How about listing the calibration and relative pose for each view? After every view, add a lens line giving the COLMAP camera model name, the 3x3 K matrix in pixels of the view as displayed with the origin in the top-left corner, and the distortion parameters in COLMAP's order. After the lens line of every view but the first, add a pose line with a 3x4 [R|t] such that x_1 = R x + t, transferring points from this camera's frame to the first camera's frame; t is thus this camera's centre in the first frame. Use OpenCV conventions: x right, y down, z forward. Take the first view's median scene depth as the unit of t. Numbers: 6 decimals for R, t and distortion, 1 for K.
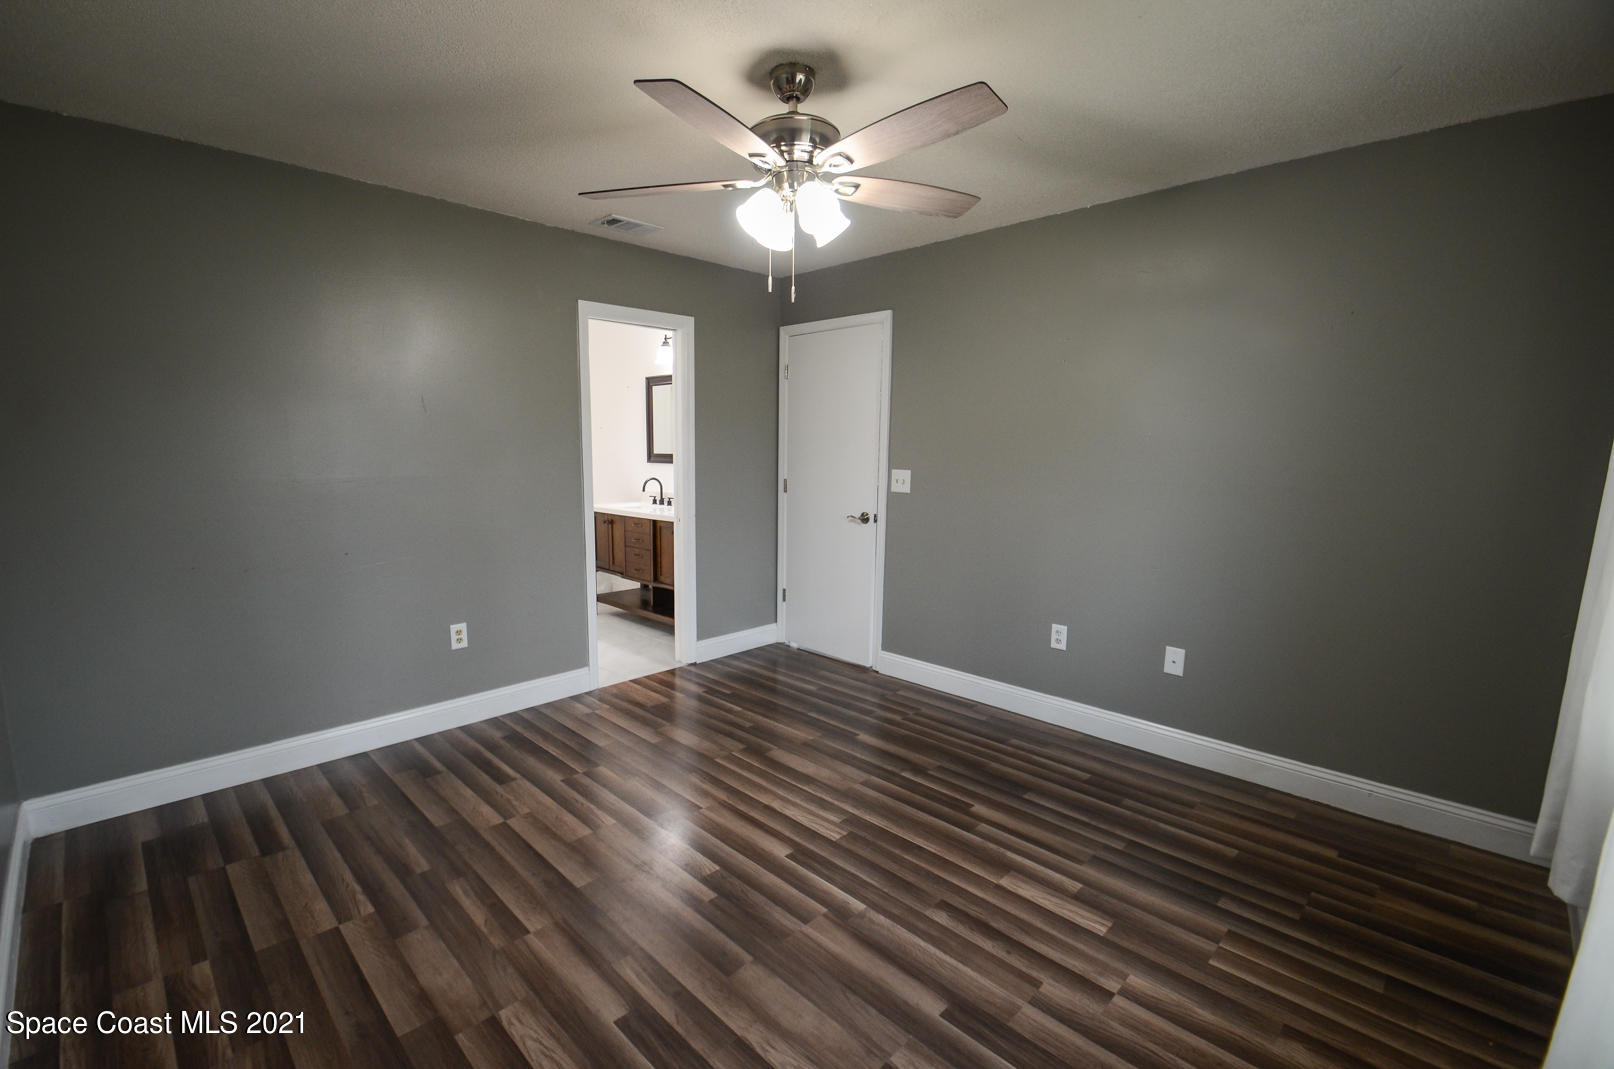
lens RADIAL K [[713.5, 0, 778.6], [0, 713.5, 542.4], [0, 0, 1]] dist [0.014714, -0.014307]
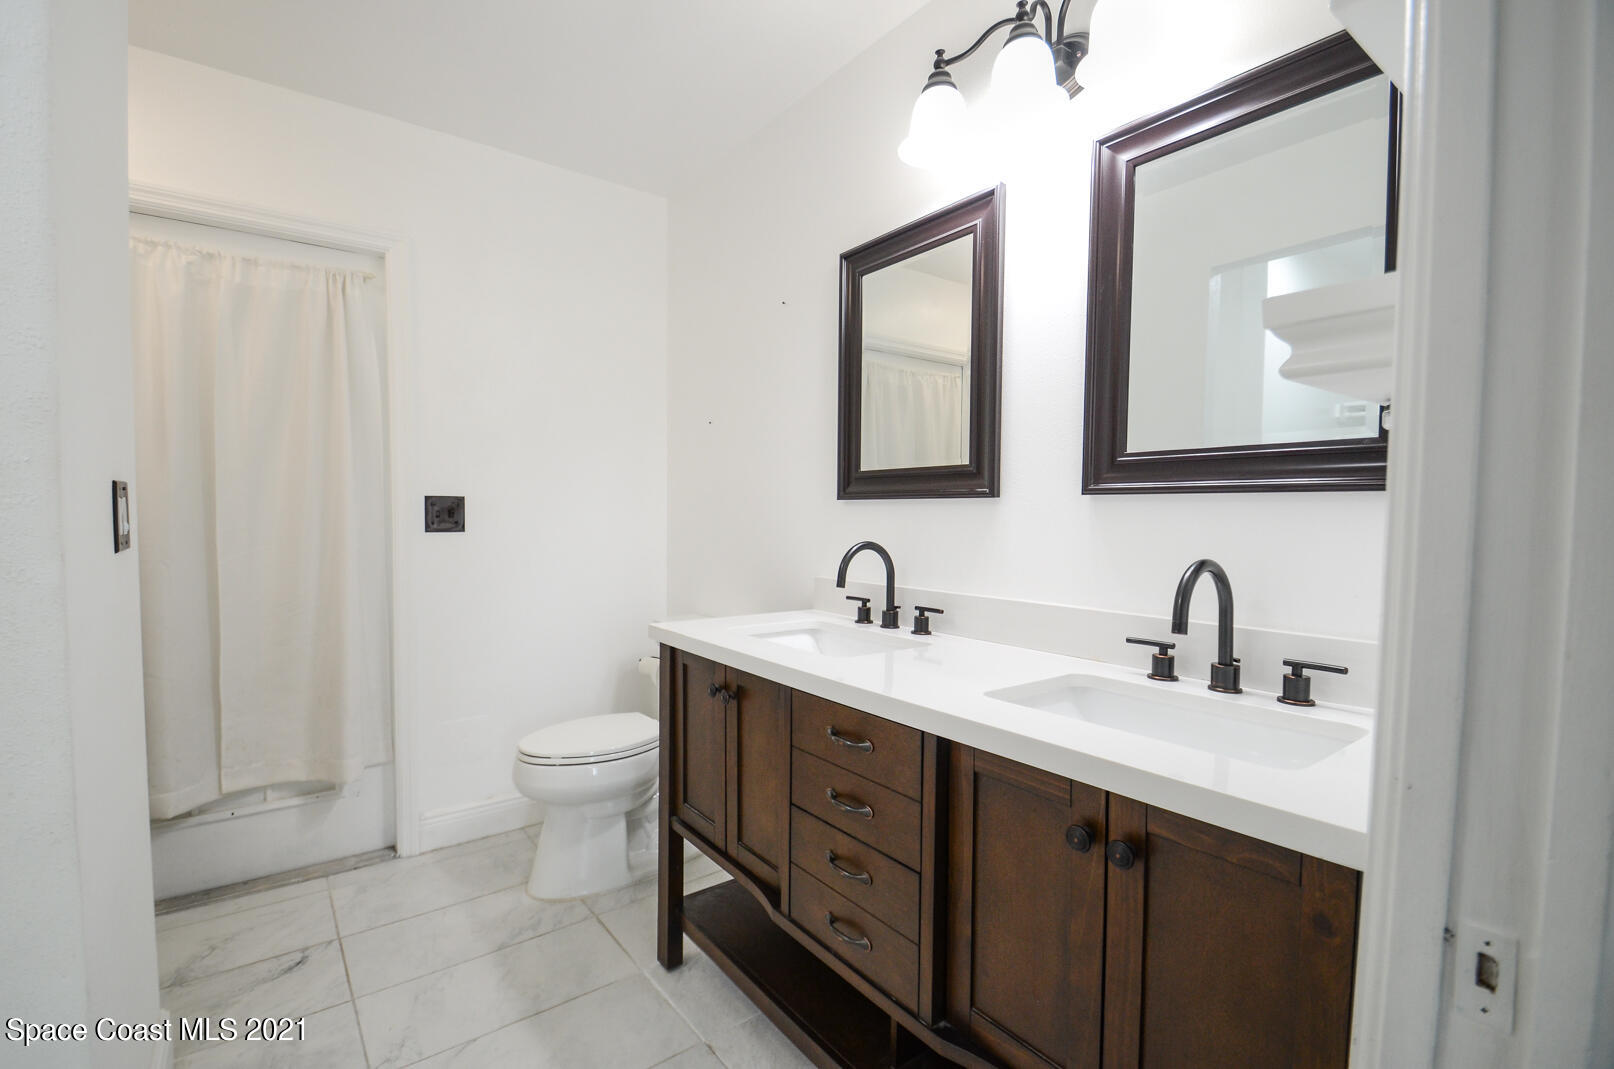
lens RADIAL K [[713.5, 0, 778.6], [0, 713.5, 542.4], [0, 0, 1]] dist [0.014714, -0.014307]
pose [[0.989819, 0.005997, -0.142204, -0.320467], [-0.019561, 0.995363, -0.094178, -0.112934], [0.140980, 0.096001, 0.985347, 1.289258]]
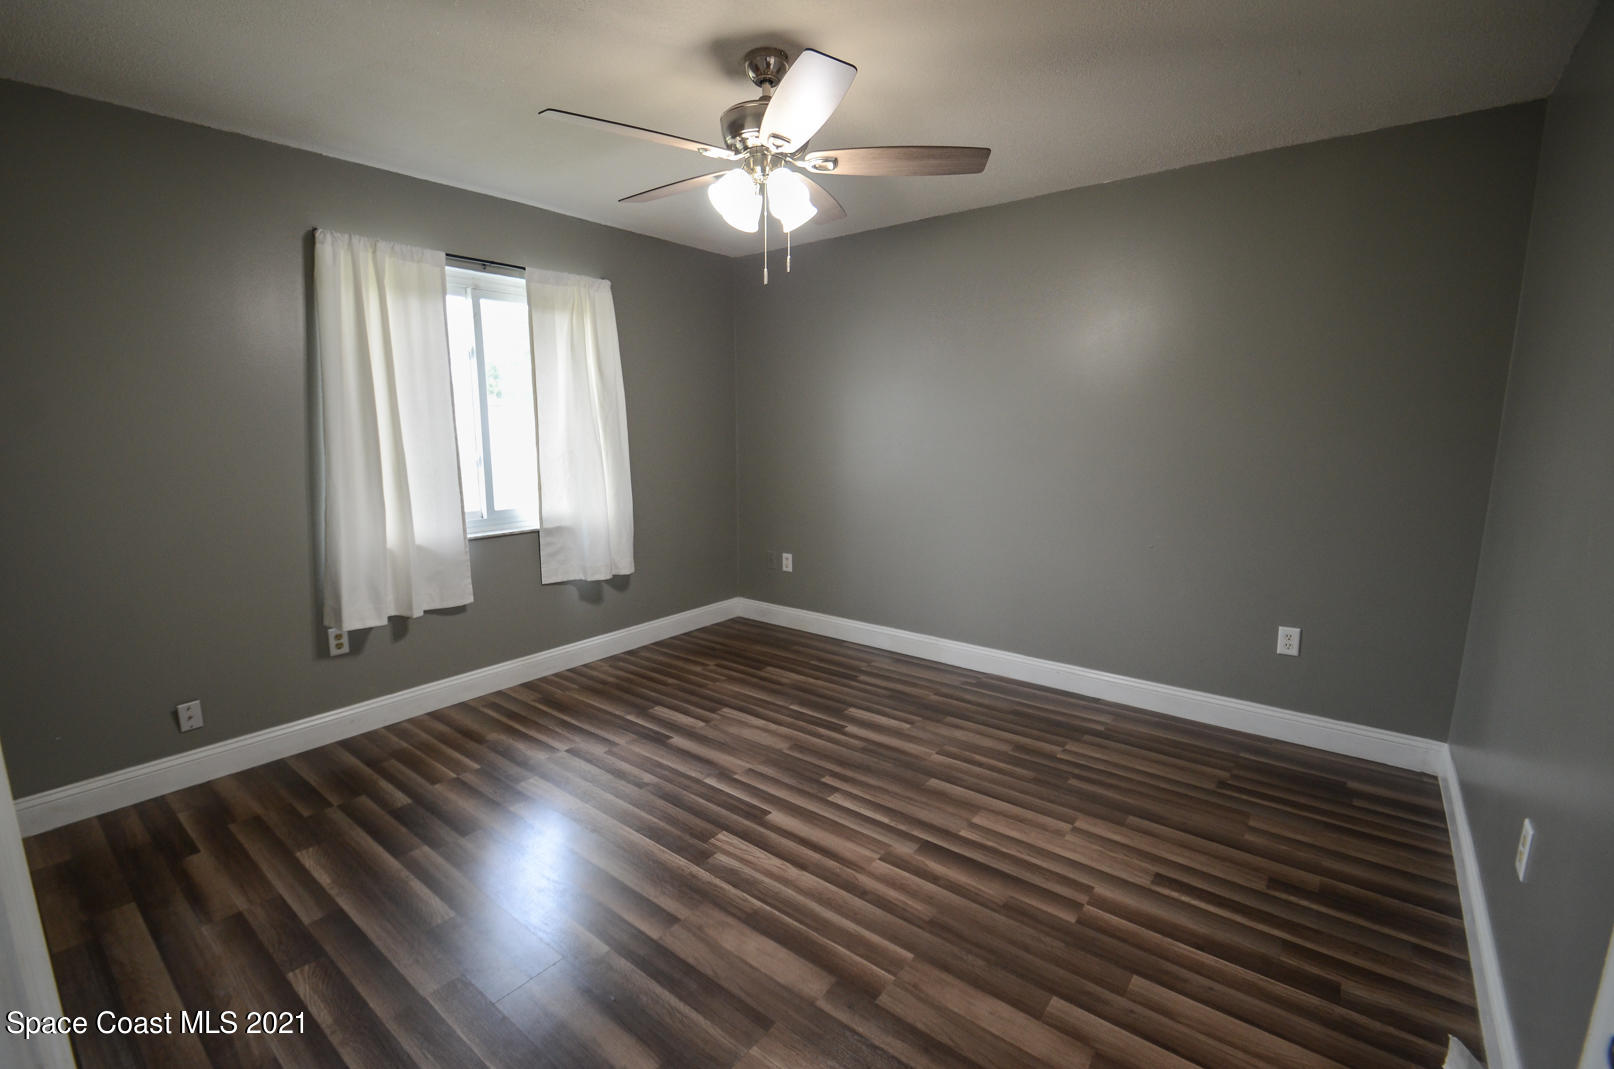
lens RADIAL K [[707.2, 0, 786.2], [0, 707.2, 539.1], [0, 0, 1]] dist [0.013959, -0.000130]
pose [[-0.993100, 0.016760, -0.116067, 0.082999], [-0.019574, 0.952162, 0.304967, -0.217178], [0.115626, 0.305135, -0.945264, 1.510394]]
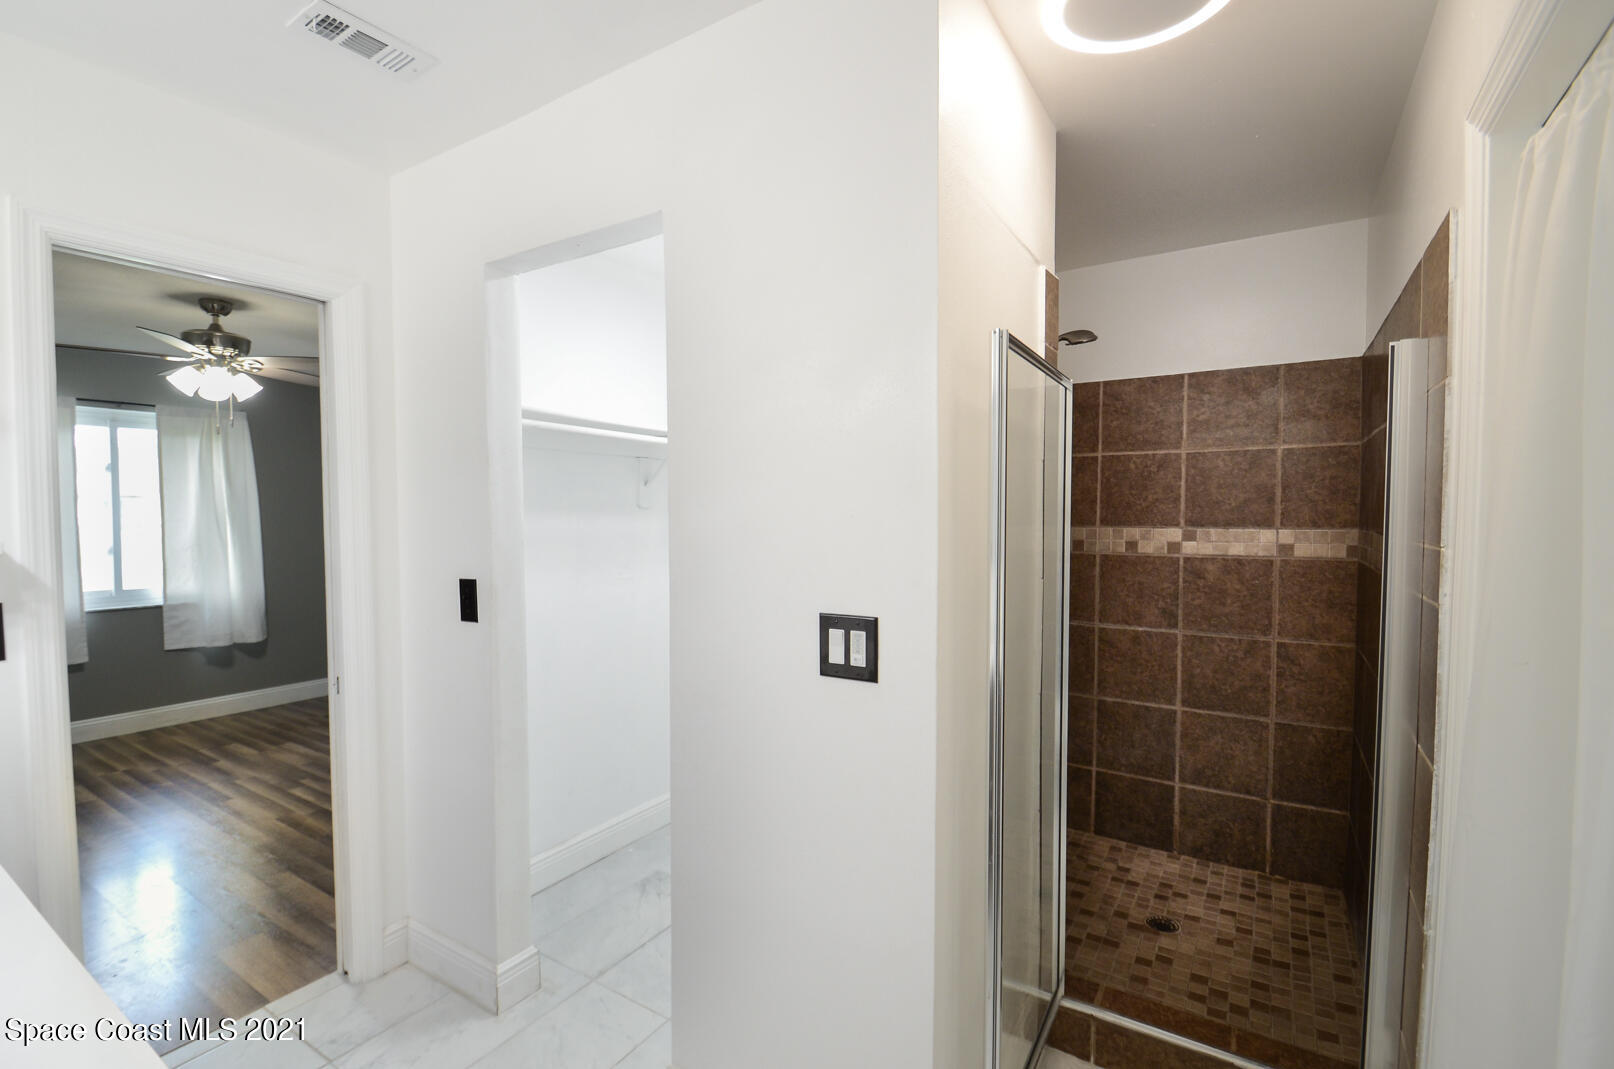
lens RADIAL K [[731.7, 0, 788.5], [0, 731.7, 545.9], [0, 0, 1]] dist [0.012824, -0.017076]
pose [[-0.976630, 0.004645, -0.214878, -0.634551], [-0.035340, 0.982688, 0.181865, -0.315036], [0.212003, 0.185209, -0.959559, 2.094987]]
